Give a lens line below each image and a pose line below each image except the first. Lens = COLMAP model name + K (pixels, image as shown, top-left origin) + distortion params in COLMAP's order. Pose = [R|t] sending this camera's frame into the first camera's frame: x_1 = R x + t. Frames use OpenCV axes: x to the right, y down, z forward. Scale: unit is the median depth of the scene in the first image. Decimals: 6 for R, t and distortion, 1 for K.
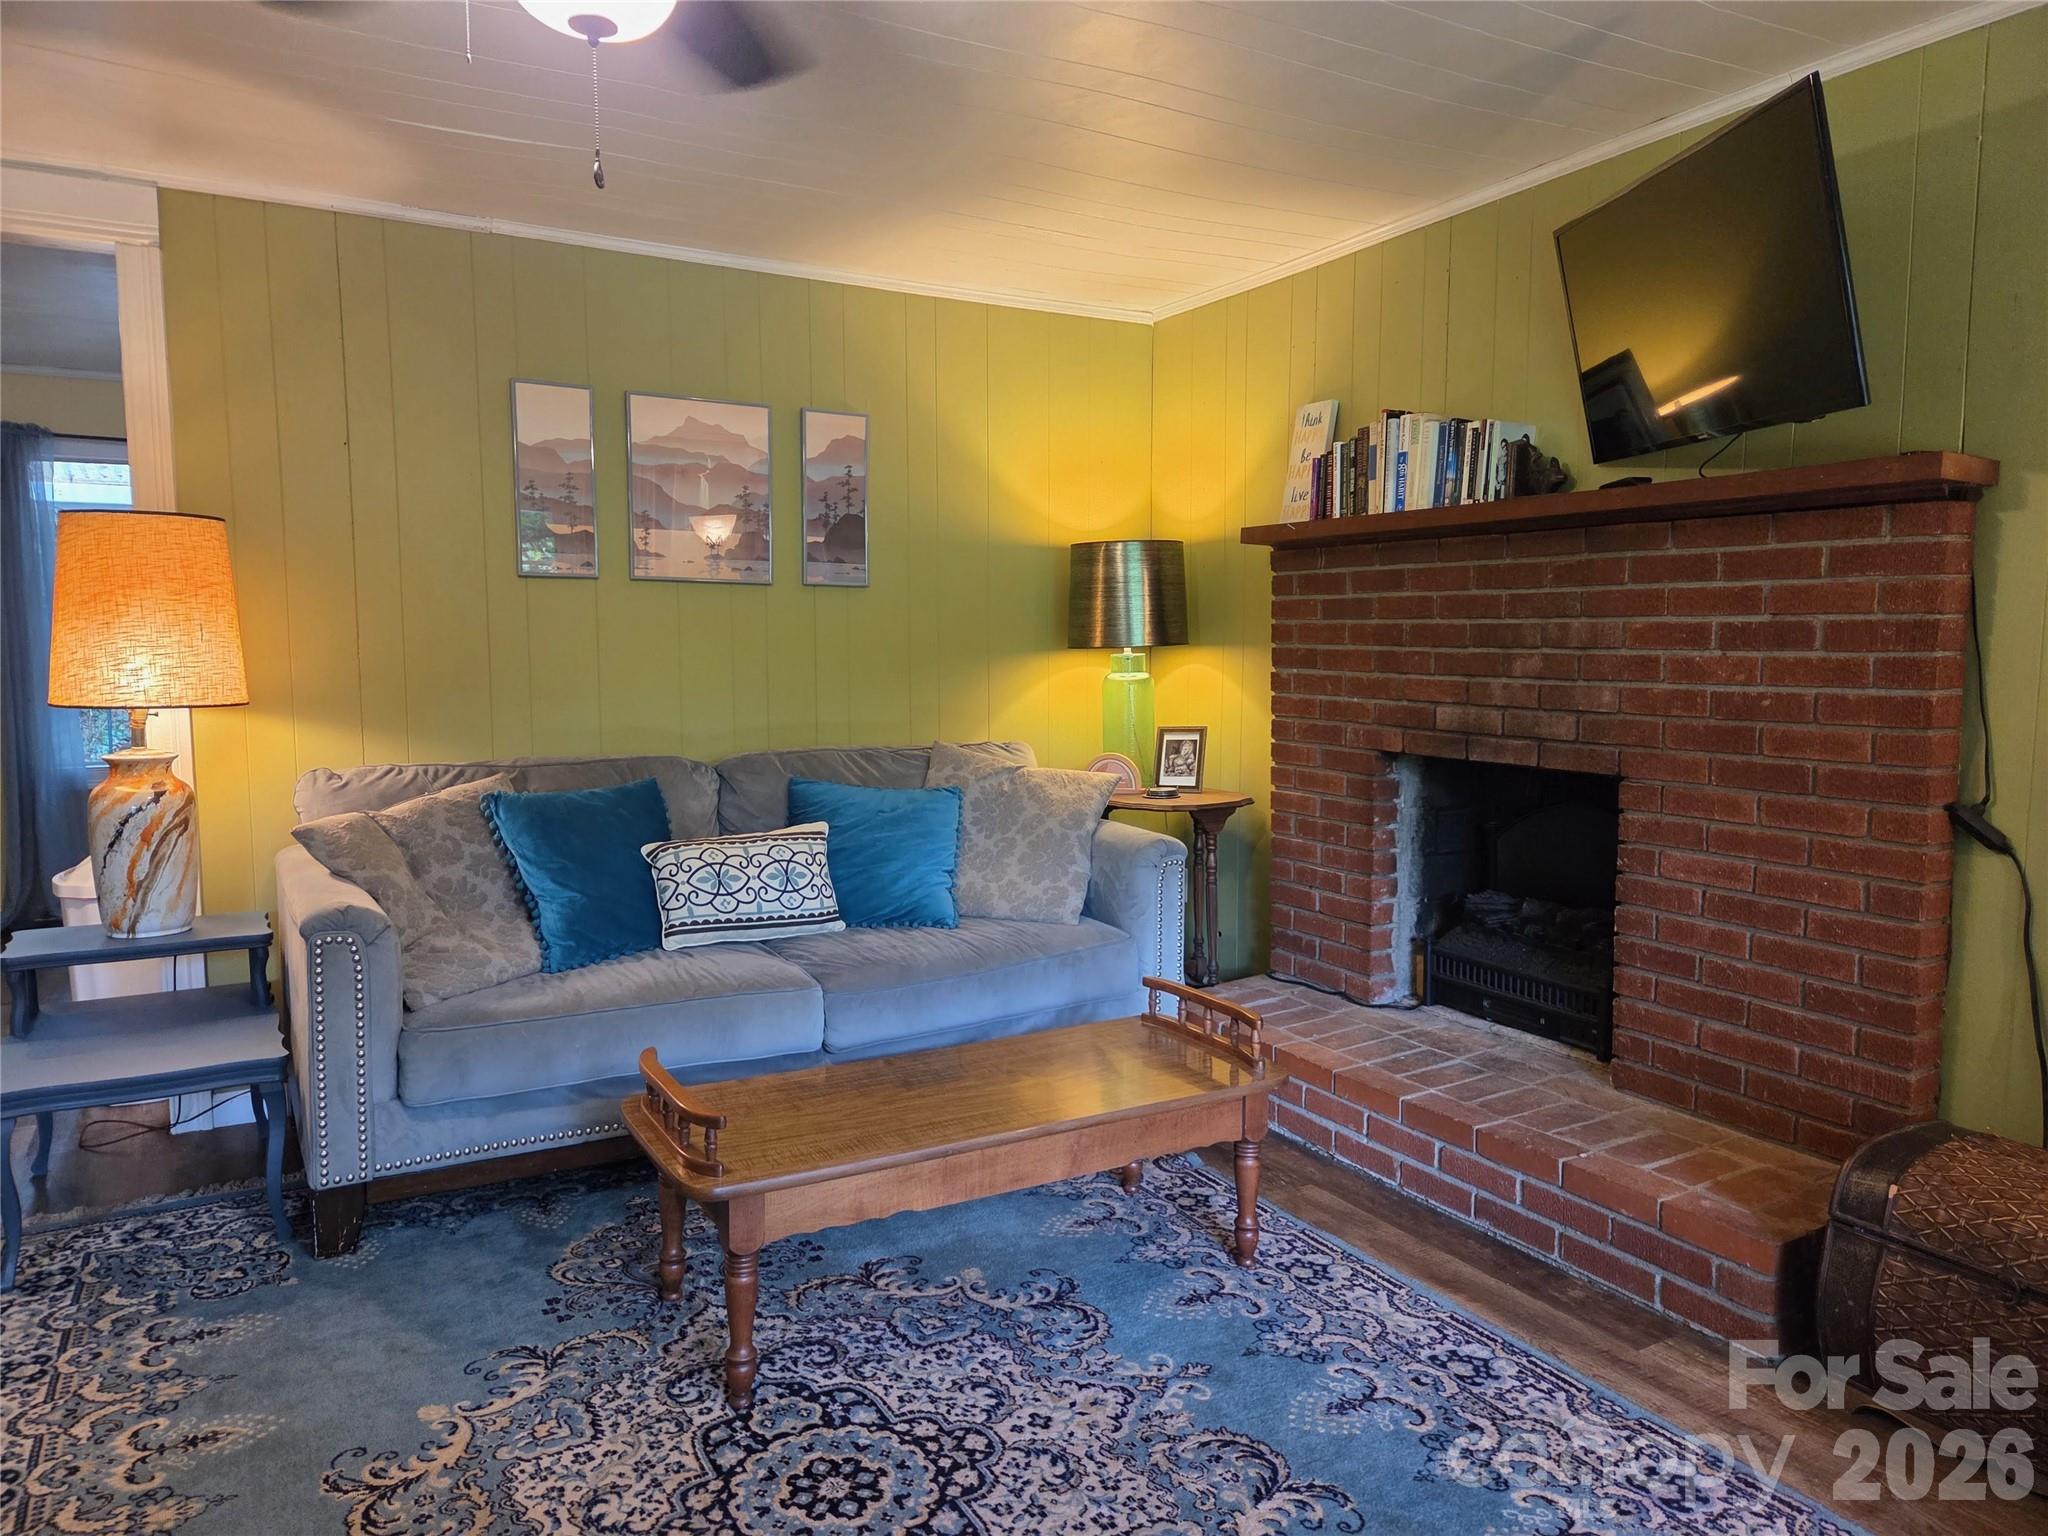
lens RADIAL K [[1365.7, 0, 1033.5], [0, 1365.7, 767.6], [0, 0, 1]] dist [0.048662, -0.037180]
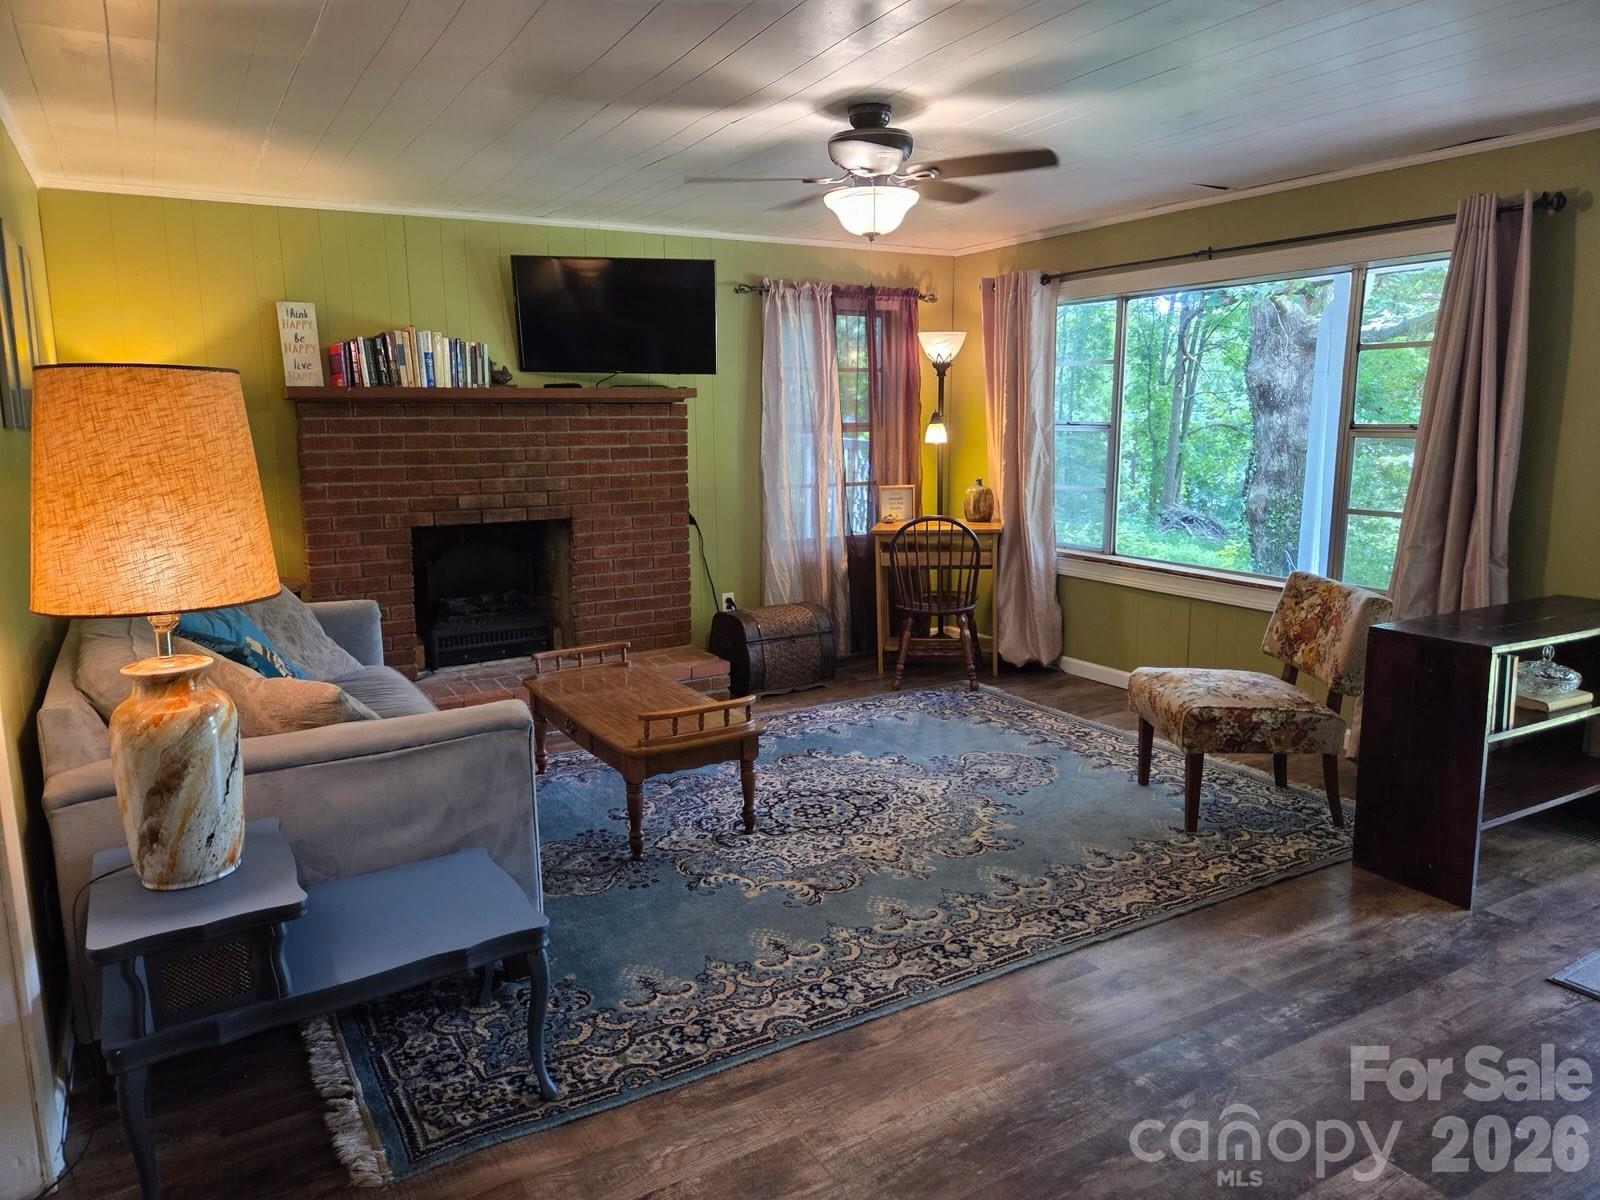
lens RADIAL K [[1066.9, 0, 797.7], [0, 1066.9, 595.0], [0, 0, 1]] dist [0.048662, -0.037180]
pose [[-0.006169, -0.164555, 0.986349, -1.162487], [0.111250, 0.980131, 0.164214, -0.103091], [-0.993773, 0.110744, 0.012261, 0.568888]]
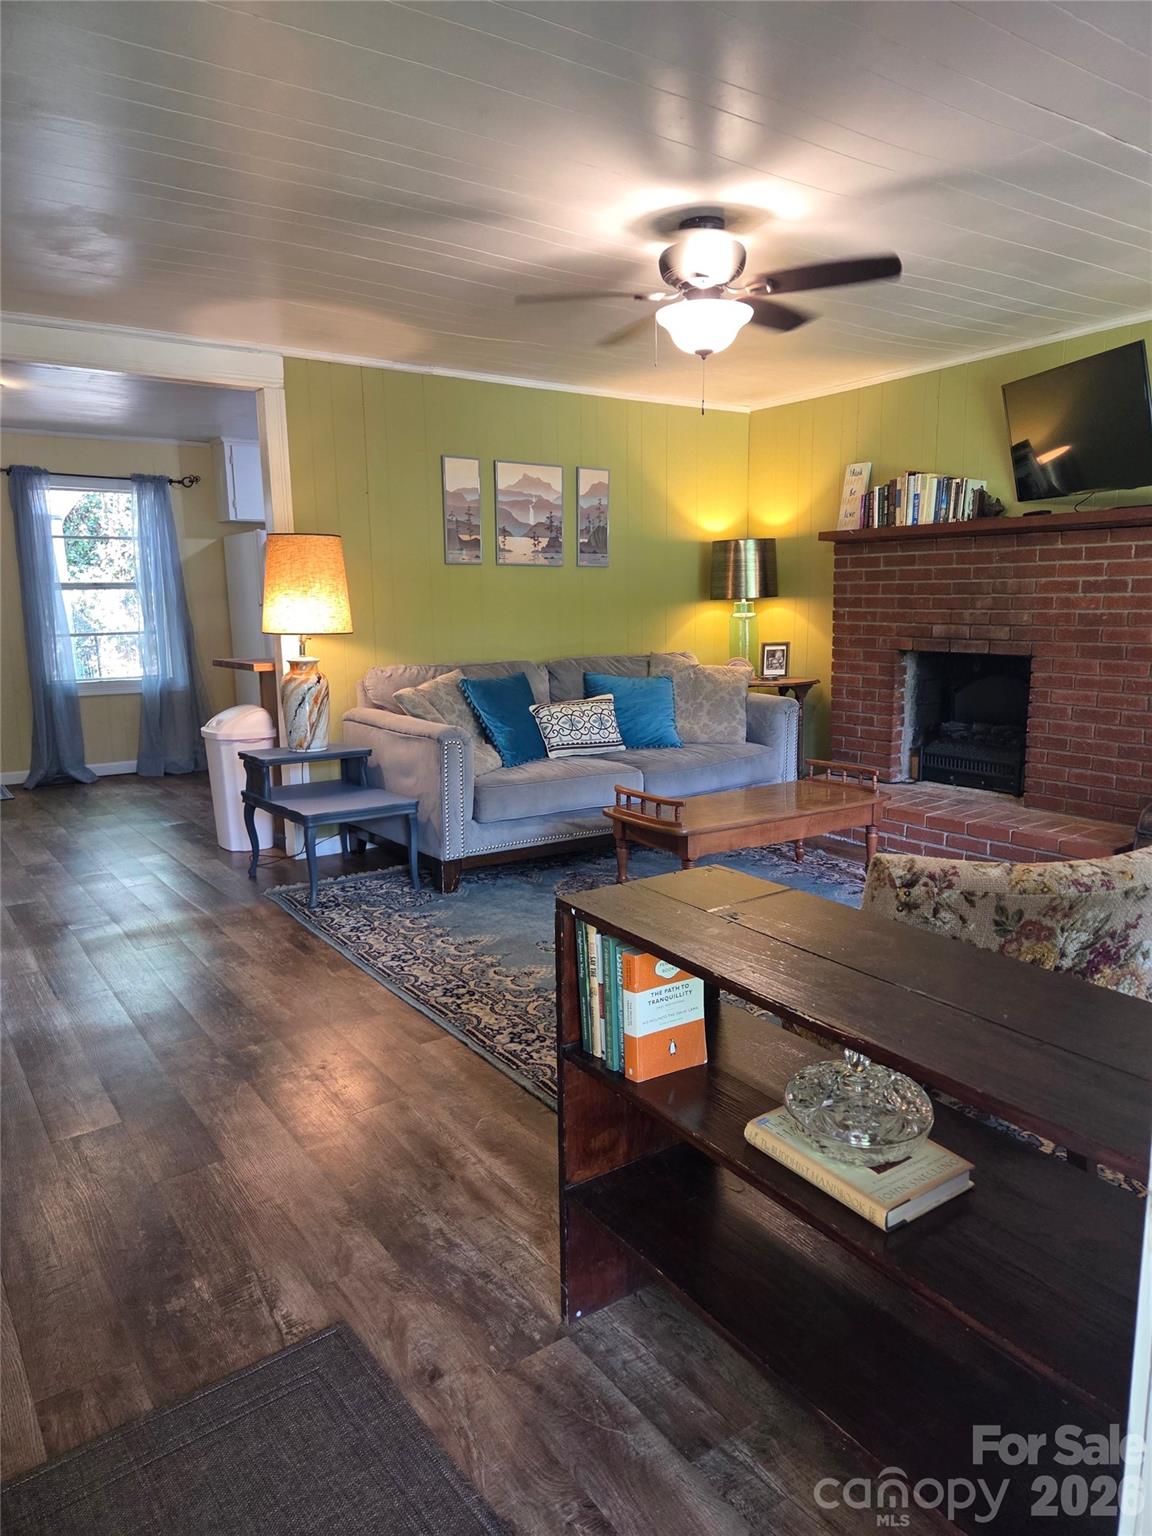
lens RADIAL K [[1024.2, 0, 583.8], [0, 1024.2, 774.4], [0, 0, 1]] dist [0.048662, -0.037180]
pose [[0.995892, -0.028028, 0.086101, -0.347231], [0.021459, 0.996854, 0.076297, 0.046039], [-0.087969, -0.074136, 0.993361, -0.451583]]
